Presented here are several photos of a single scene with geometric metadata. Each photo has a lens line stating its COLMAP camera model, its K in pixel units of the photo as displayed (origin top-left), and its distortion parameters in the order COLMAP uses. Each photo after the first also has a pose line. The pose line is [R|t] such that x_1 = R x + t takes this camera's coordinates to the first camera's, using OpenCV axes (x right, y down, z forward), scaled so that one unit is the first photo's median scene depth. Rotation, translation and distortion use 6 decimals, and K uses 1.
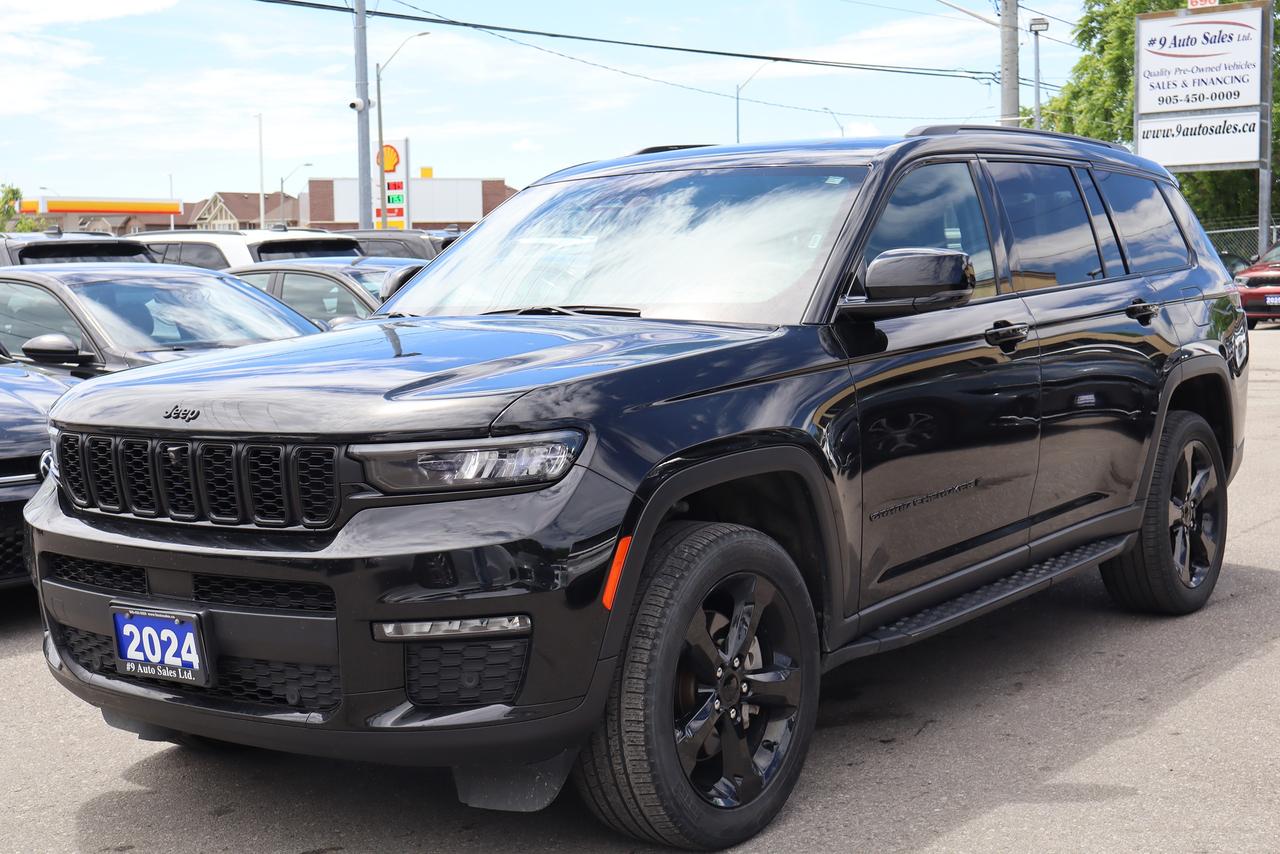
lens RADIAL K [[1918.3, 0, 640.0], [0, 1918.3, 427.0], [0, 0, 1]] dist [0.015589, -0.959796]
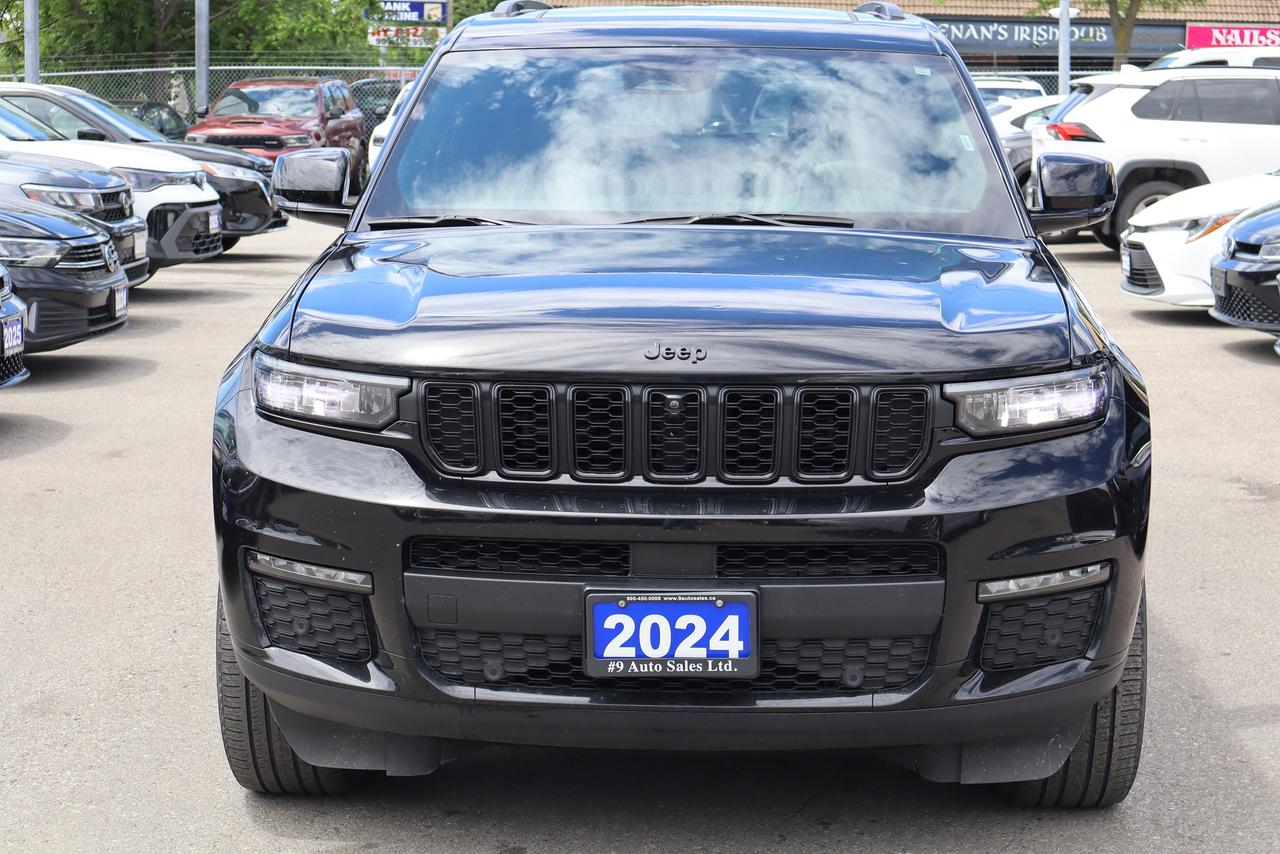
lens RADIAL K [[2580.3, 0, 640.0], [0, 2580.3, 427.0], [0, 0, 1]] dist [0.099501, 0.001926]
pose [[0.825340, -0.042432, 0.563040, -0.891703], [0.019294, 0.998709, 0.046983, -0.028314], [-0.564307, -0.027914, 0.825093, 0.091315]]
